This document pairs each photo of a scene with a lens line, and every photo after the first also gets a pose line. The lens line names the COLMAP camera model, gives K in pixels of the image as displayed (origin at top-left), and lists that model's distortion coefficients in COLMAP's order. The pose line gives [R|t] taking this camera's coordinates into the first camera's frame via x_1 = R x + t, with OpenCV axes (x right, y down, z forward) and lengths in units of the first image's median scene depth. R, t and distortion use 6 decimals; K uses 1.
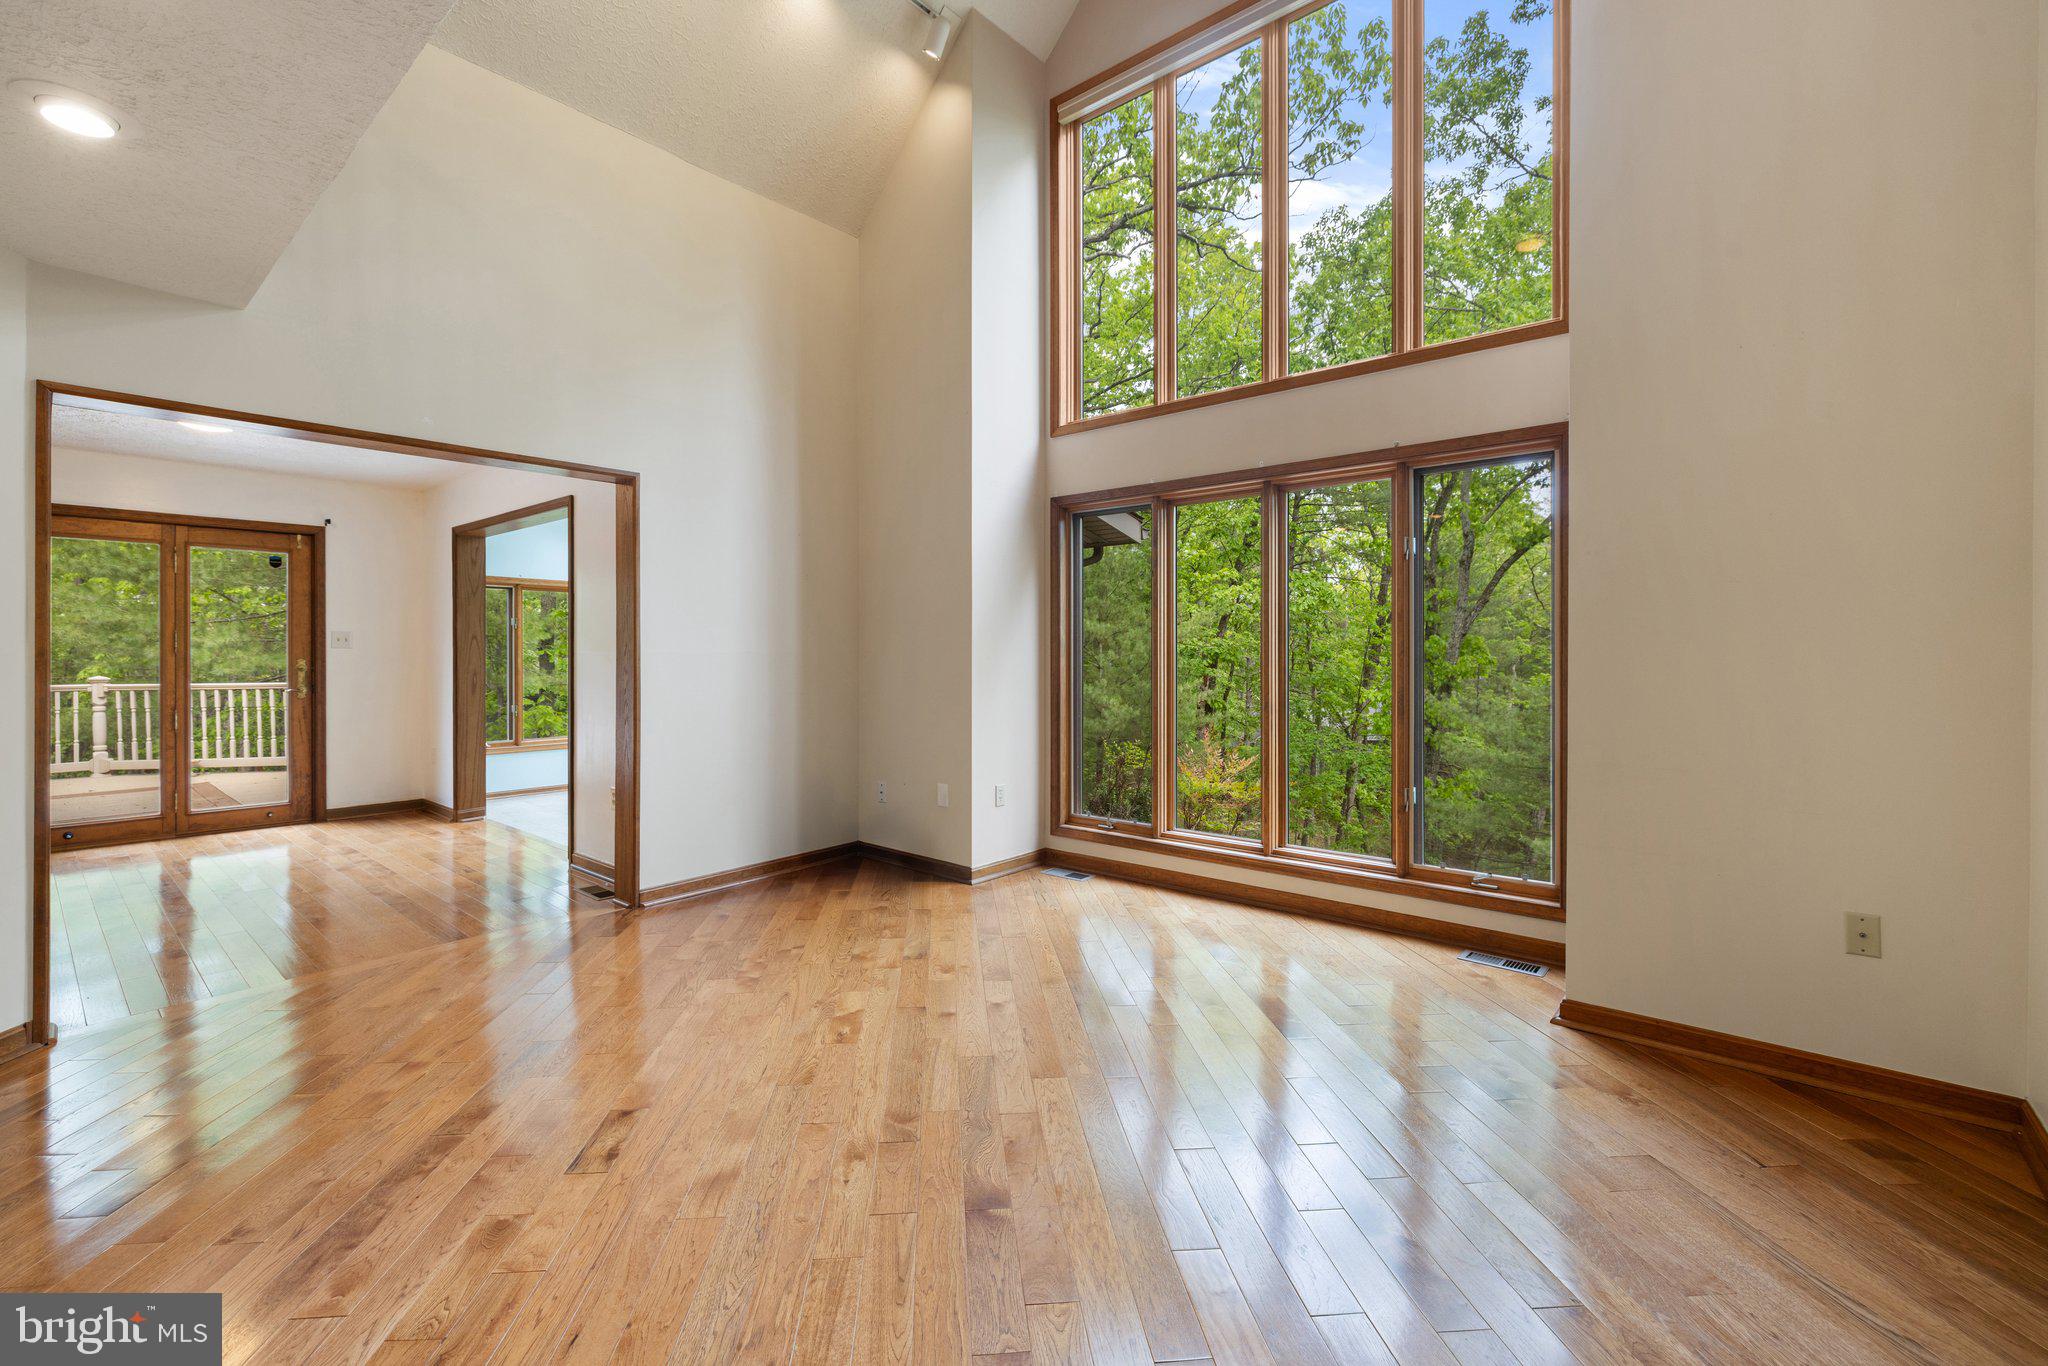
lens RADIAL K [[882.0, 0, 1024.0], [0, 882.0, 655.2], [0, 0, 1]] dist [-0.002321, 0.001882]
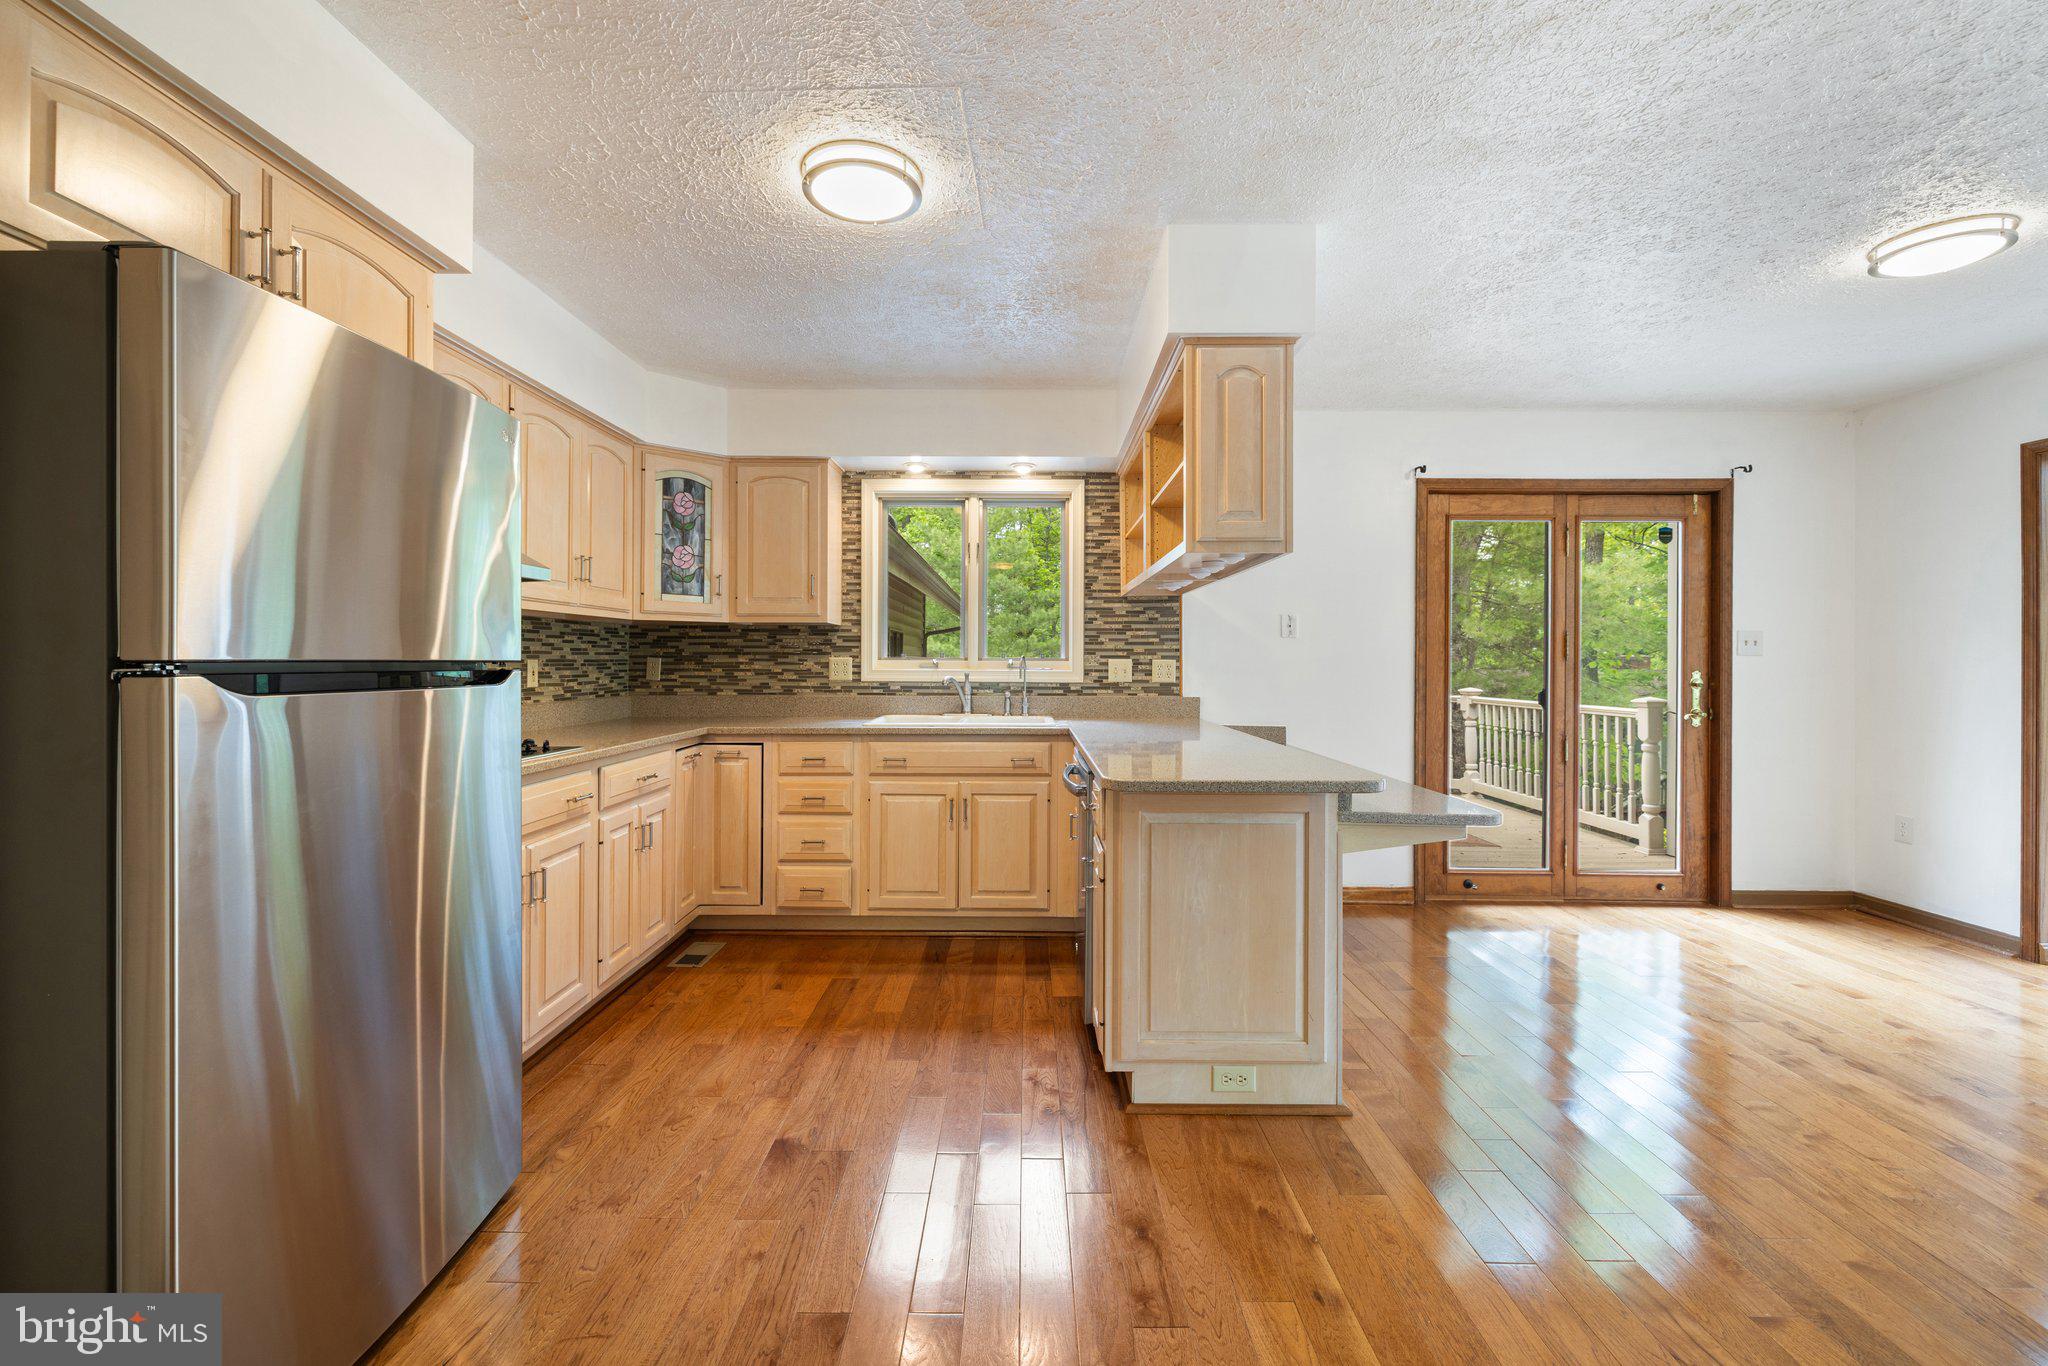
lens RADIAL K [[882.0, 0, 1033.4], [0, 882.0, 656.3], [0, 0, 1]] dist [-0.002321, 0.001882]
pose [[0.659693, -0.000649, -0.751535, -0.640668], [-0.010469, 0.999895, -0.010053, 0.005335], [0.751462, 0.014500, 0.659617, 0.138242]]
